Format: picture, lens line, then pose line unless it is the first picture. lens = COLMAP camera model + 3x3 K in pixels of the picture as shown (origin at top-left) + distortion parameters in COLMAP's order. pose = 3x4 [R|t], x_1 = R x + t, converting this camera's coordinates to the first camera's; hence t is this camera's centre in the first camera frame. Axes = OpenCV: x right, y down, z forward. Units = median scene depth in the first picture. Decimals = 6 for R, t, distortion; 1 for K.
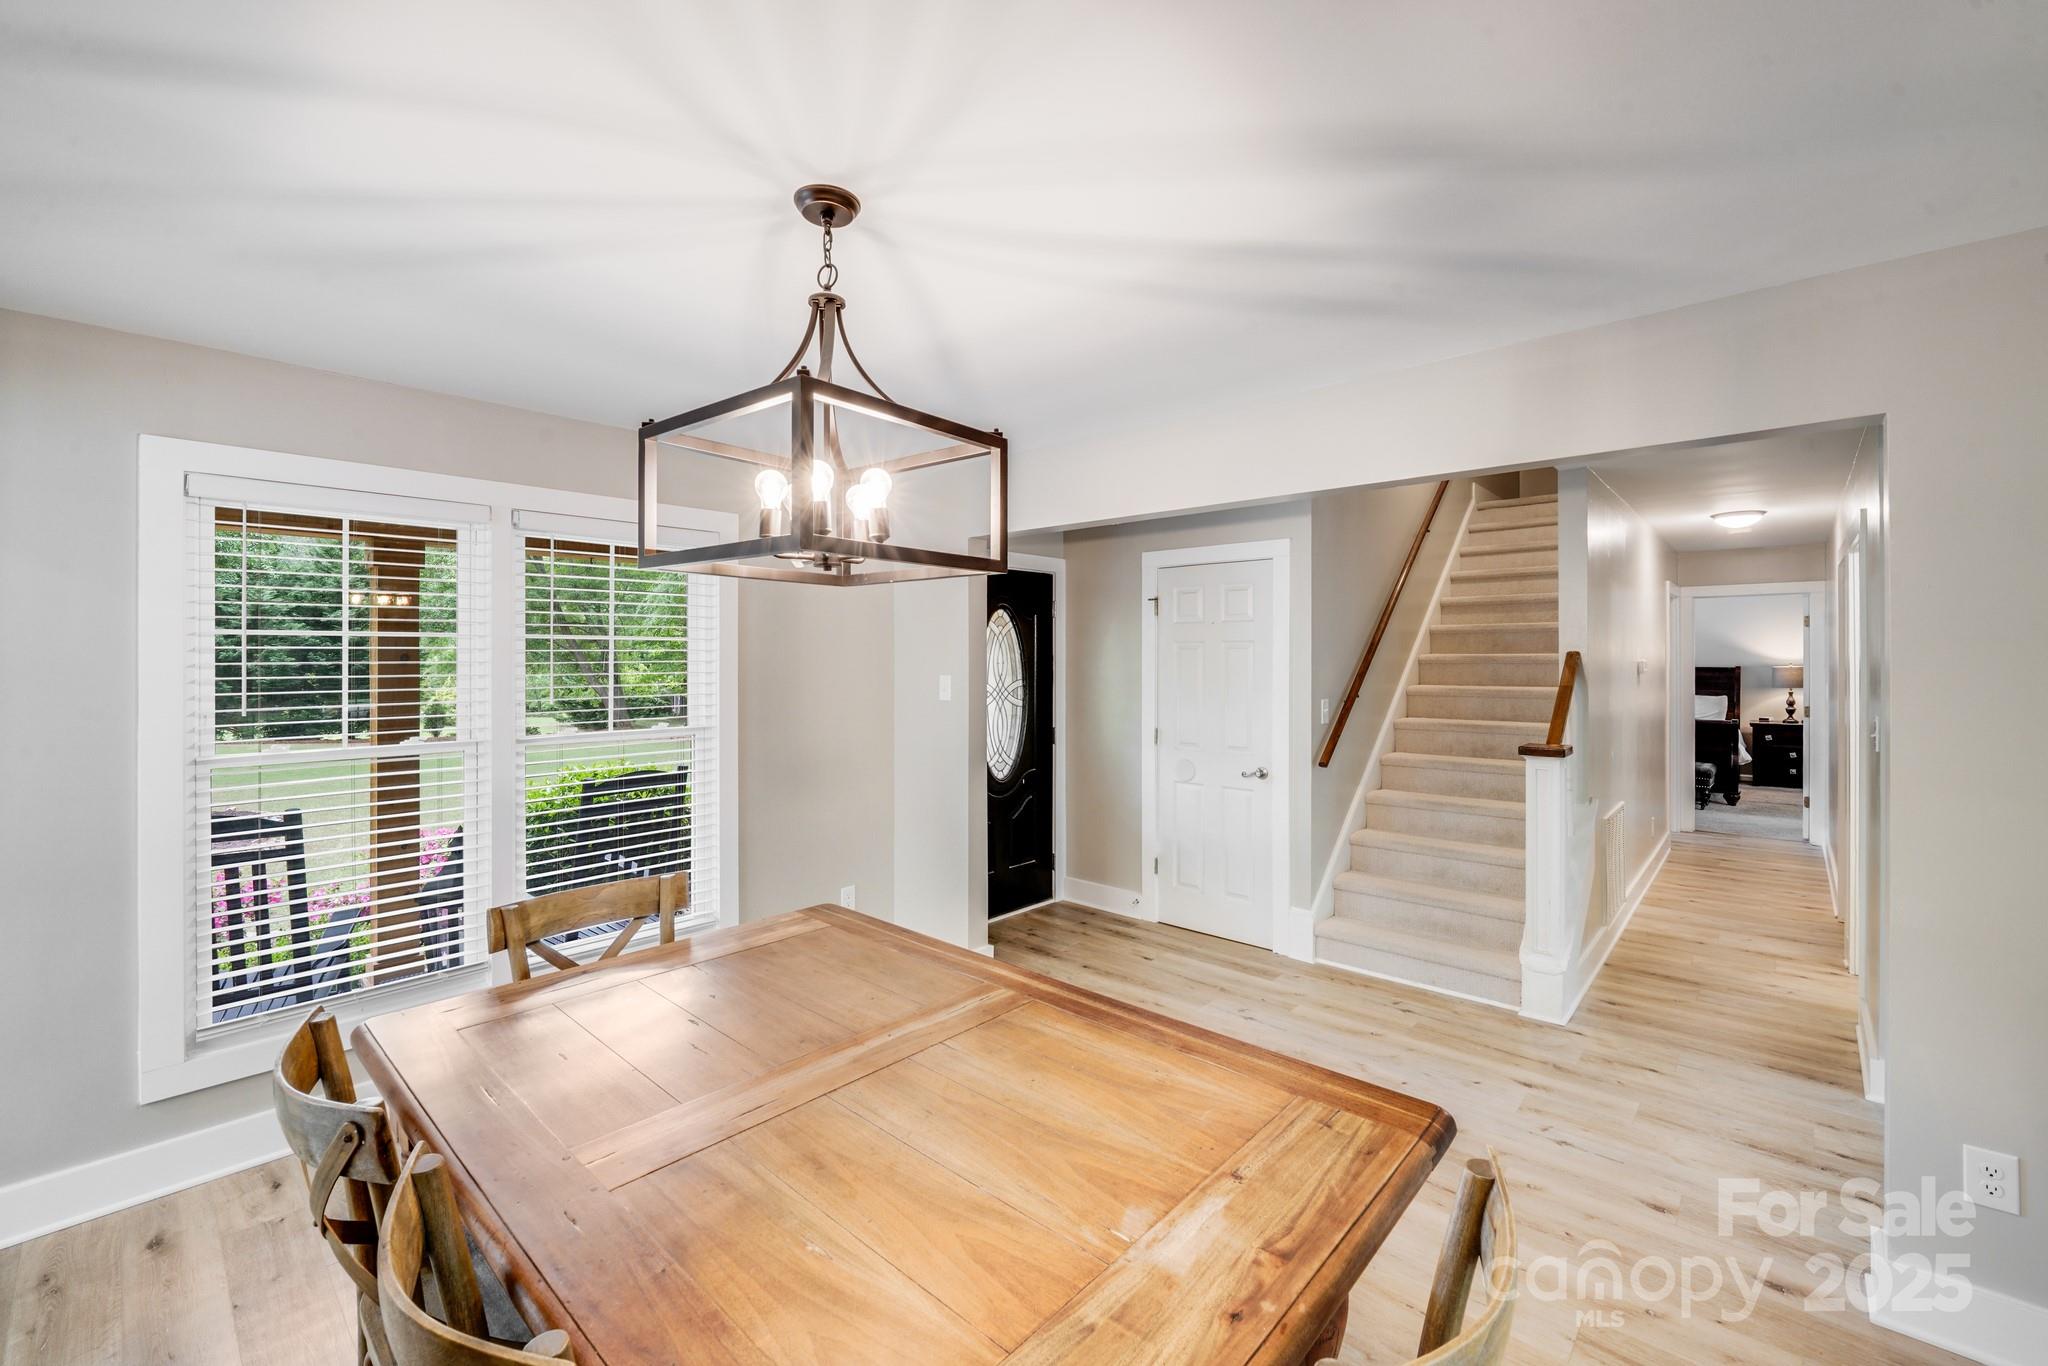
lens RADIAL K [[833.4, 0, 1018.3], [0, 833.4, 654.3], [0, 0, 1]] dist [-0.021183, 0.003625]
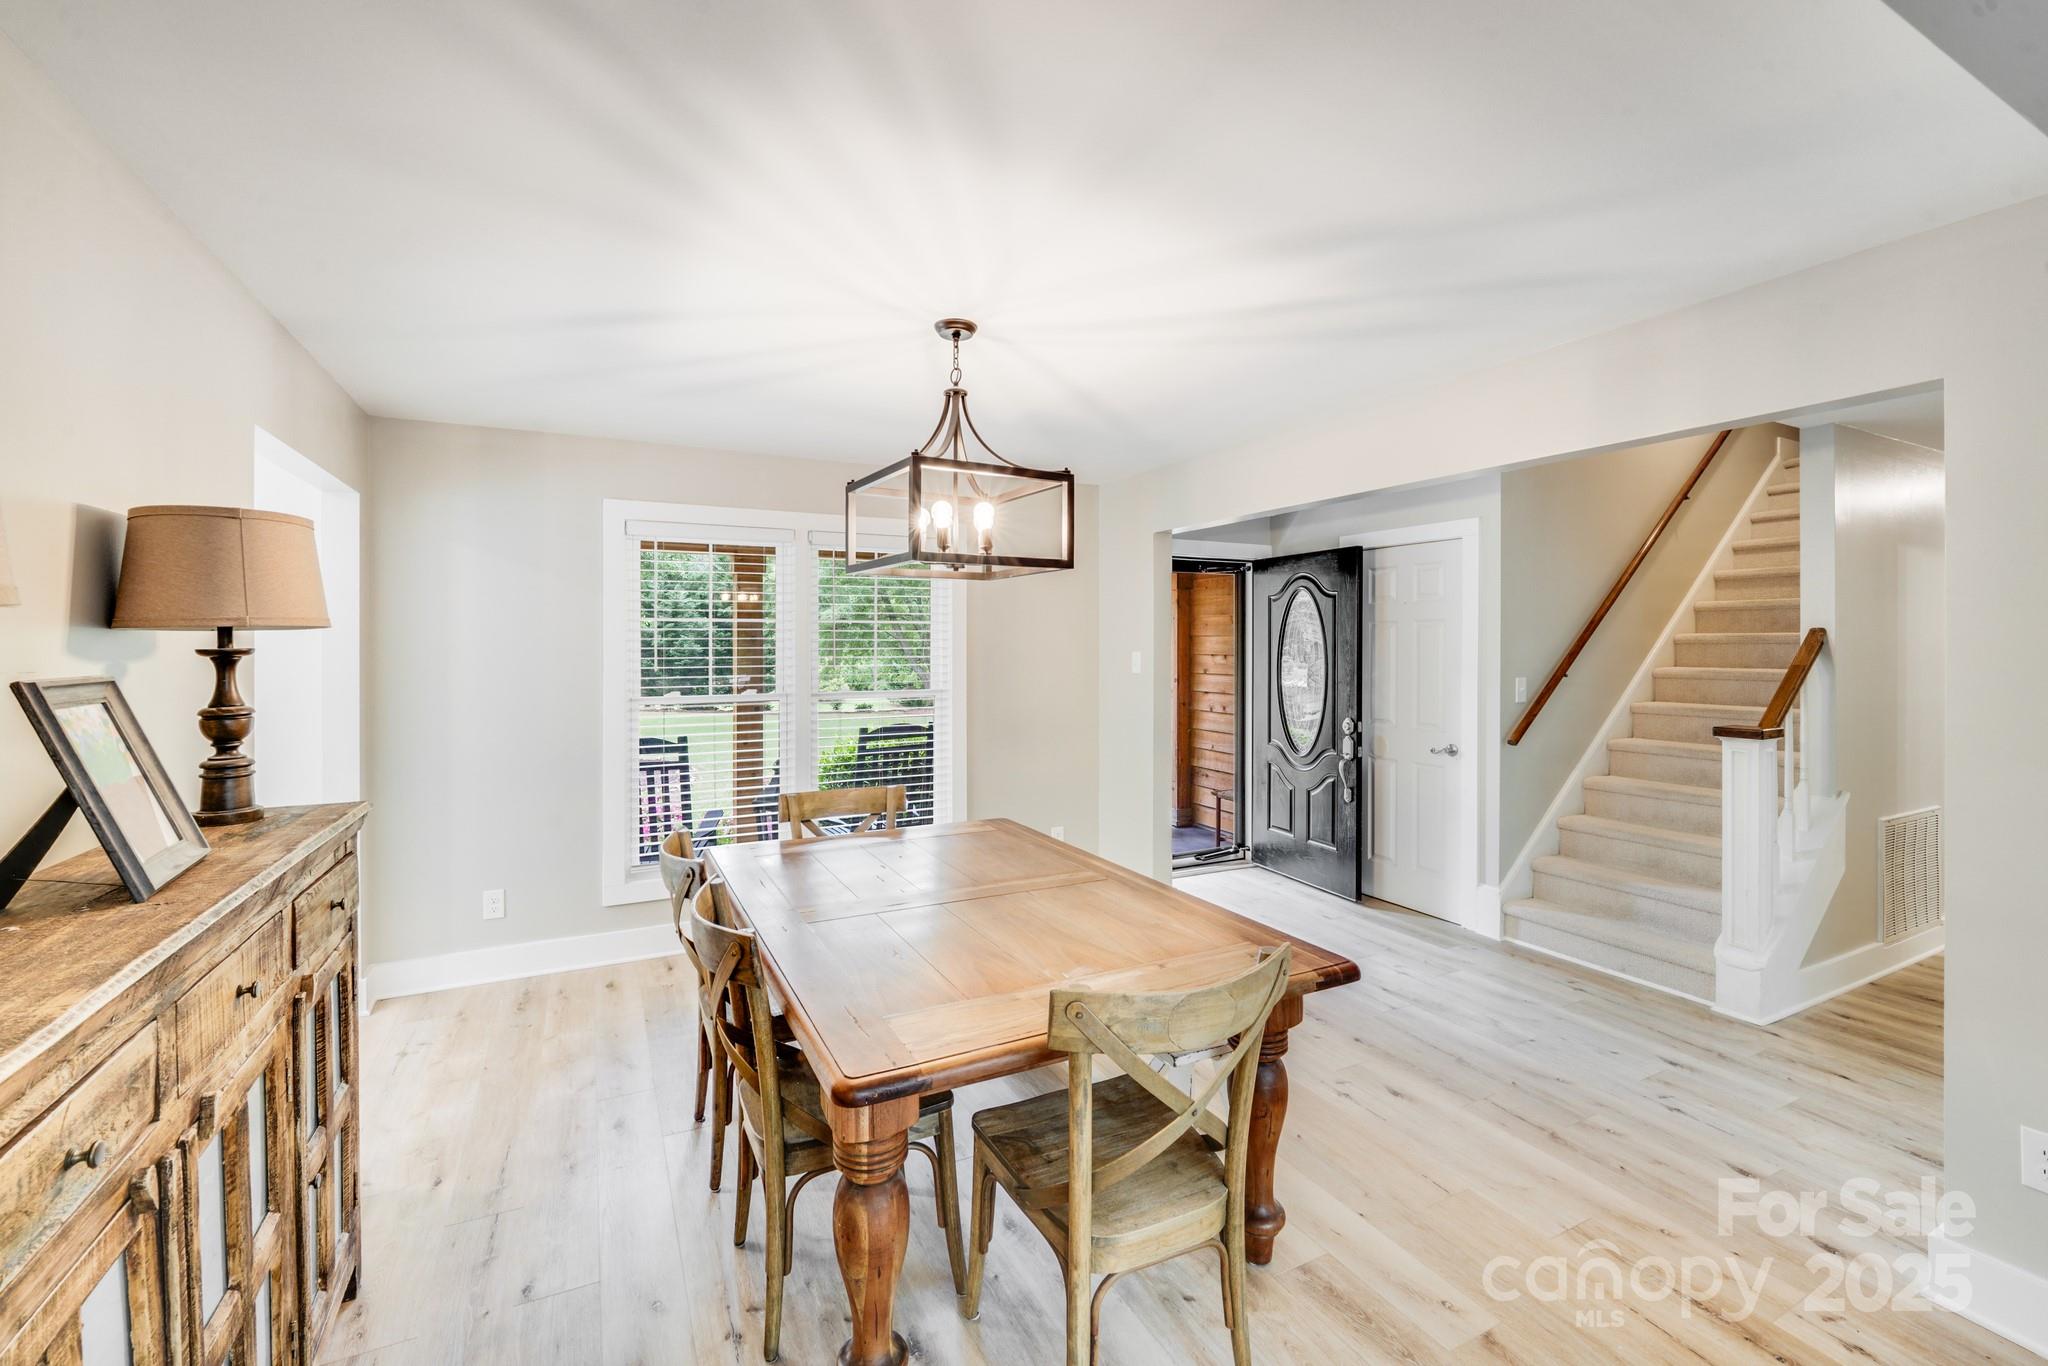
lens RADIAL K [[845.5, 0, 1012.7], [0, 845.5, 649.7], [0, 0, 1]] dist [-0.001852, 0.000249]
pose [[0.932751, 0.003219, -0.360508, 0.206605], [-0.000131, 0.999963, 0.008590, 0.014322], [0.360522, -0.007965, 0.932717, -0.195507]]
